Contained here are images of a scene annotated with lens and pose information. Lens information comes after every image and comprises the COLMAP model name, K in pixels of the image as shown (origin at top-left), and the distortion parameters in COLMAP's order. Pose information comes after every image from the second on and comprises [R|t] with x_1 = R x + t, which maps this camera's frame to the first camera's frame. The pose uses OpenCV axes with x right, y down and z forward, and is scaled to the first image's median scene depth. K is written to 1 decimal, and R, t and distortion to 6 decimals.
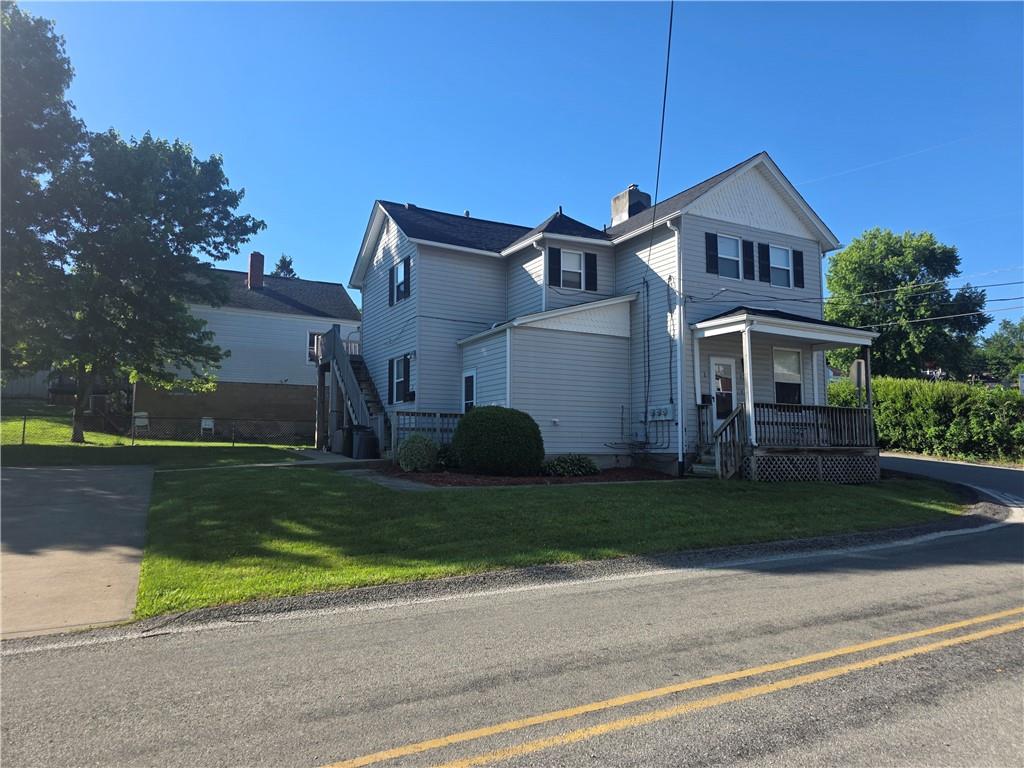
lens RADIAL K [[659.5, 0, 514.9], [0, 659.5, 381.6], [0, 0, 1]] dist [0.064804, -0.053509]
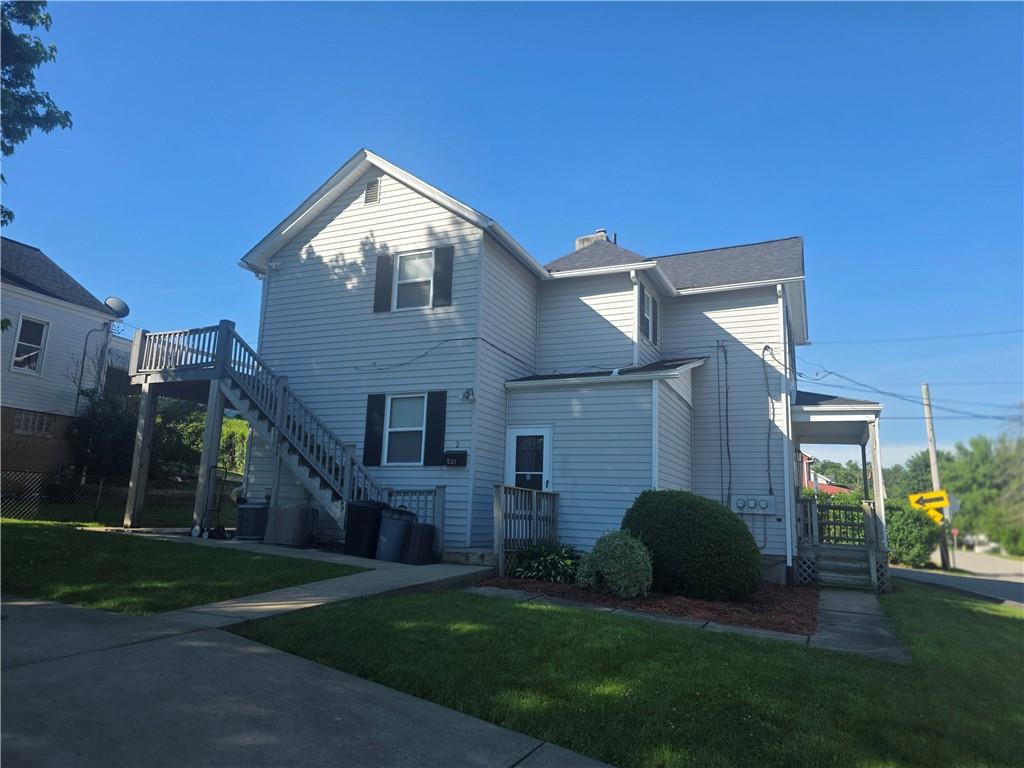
lens RADIAL K [[687.9, 0, 512.0], [0, 687.9, 384.0], [0, 0, 1]] dist [0.054039, -0.063009]
pose [[0.809669, 0.139772, 0.570000, -0.541155], [-0.091577, 0.989418, -0.112538, 0.022412], [-0.579698, 0.038920, 0.813901, 0.453321]]
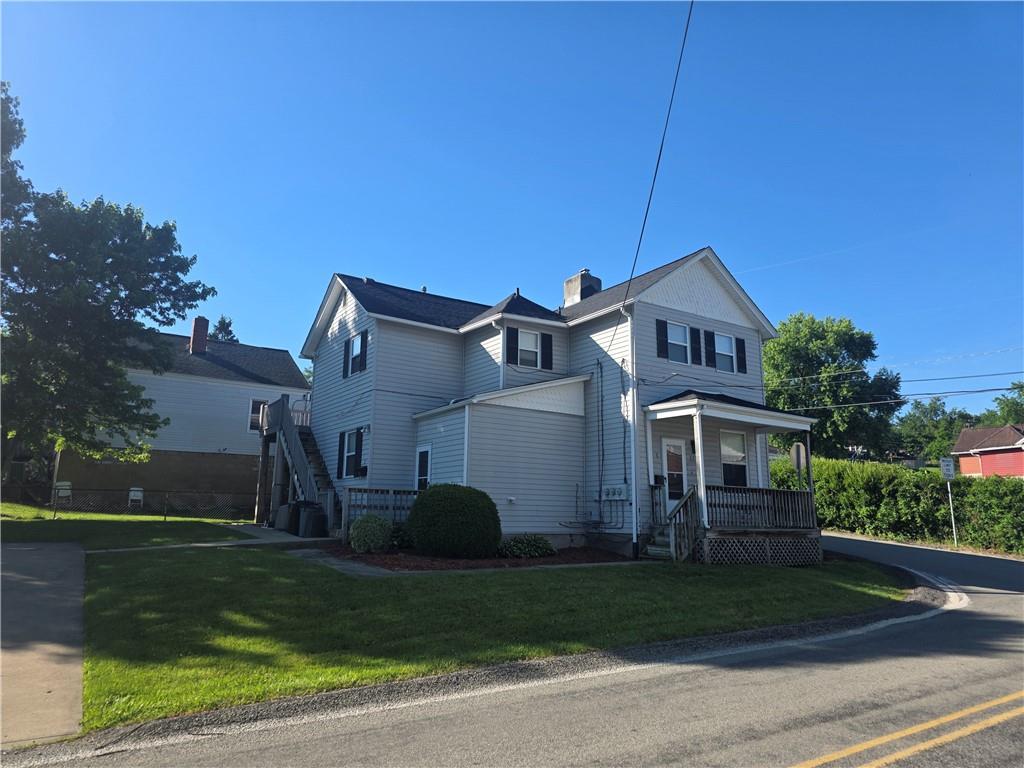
lens RADIAL K [[659.5, 0, 514.9], [0, 659.5, 381.6], [0, 0, 1]] dist [0.064804, -0.053509]
pose [[0.995708, 0.027673, 0.088316, -0.025317], [-0.018578, 0.994592, -0.102181, -0.014996], [-0.090666, 0.100102, 0.990838, -0.006035]]
